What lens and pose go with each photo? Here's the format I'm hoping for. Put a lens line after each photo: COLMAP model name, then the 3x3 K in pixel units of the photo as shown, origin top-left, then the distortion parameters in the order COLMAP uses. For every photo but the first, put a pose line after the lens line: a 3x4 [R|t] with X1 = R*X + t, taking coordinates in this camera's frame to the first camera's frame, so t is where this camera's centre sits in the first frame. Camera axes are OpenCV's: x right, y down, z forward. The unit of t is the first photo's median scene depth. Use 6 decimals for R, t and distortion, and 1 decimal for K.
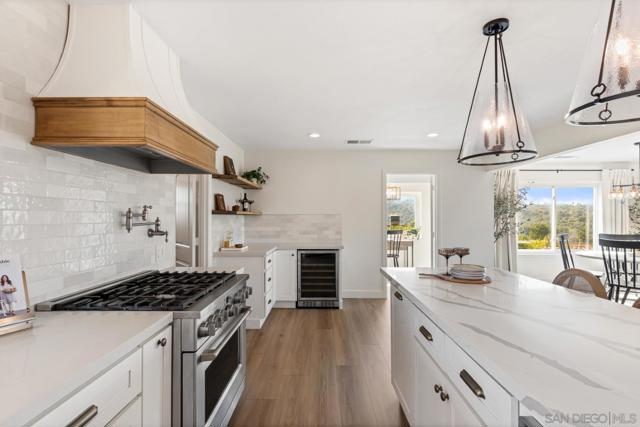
lens RADIAL K [[307.4, 0, 321.6], [0, 307.4, 207.4], [0, 0, 1]] dist [-0.003321, 0.002636]
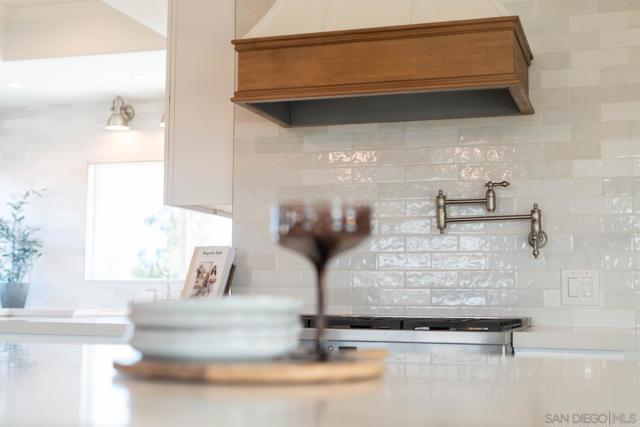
lens RADIAL K [[939.5, 0, 319.8], [0, 939.5, 212.2], [0, 0, 1]] dist [0.004292, 0.000000]
pose [[-0.308562, -0.091331, -0.946809, 0.517969], [0.017262, 0.994678, -0.101574, 0.104452], [0.951047, -0.047686, -0.305344, 0.643527]]
